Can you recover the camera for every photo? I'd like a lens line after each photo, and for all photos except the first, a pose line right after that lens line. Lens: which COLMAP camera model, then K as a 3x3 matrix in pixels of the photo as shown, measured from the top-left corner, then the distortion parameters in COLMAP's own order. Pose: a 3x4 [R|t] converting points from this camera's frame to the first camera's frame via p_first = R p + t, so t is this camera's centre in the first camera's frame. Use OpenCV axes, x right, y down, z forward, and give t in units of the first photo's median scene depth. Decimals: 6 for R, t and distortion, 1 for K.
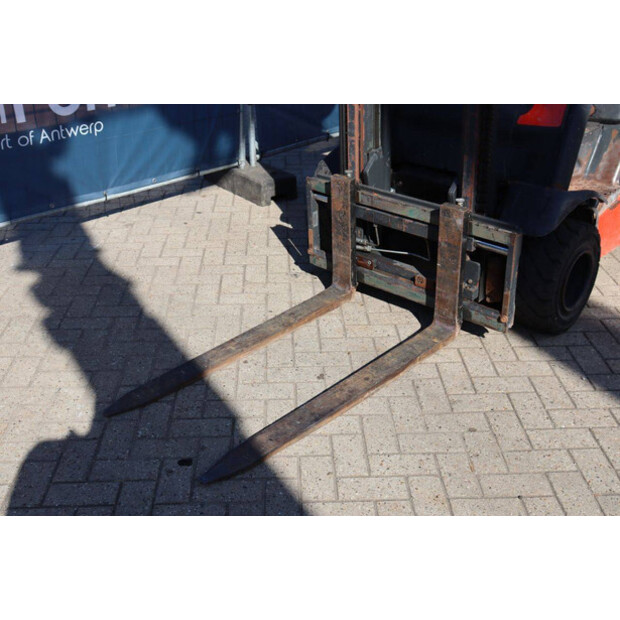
lens RADIAL K [[726.3, 0, 309.9], [0, 726.3, 306.6], [0, 0, 1]] dist [-0.021689, 0.000000]
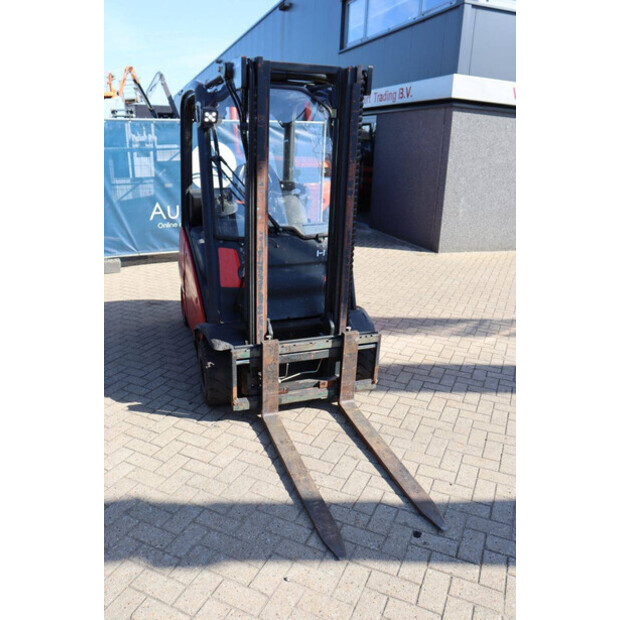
lens RADIAL K [[505.4, 0, 292.4], [0, 505.4, 305.1], [0, 0, 1]] dist [-0.122342, 0.040558]
pose [[0.481489, -0.257328, 0.837825, -0.743888], [0.389038, 0.919344, 0.058790, -0.277391], [-0.785377, 0.297639, 0.542764, 0.372359]]
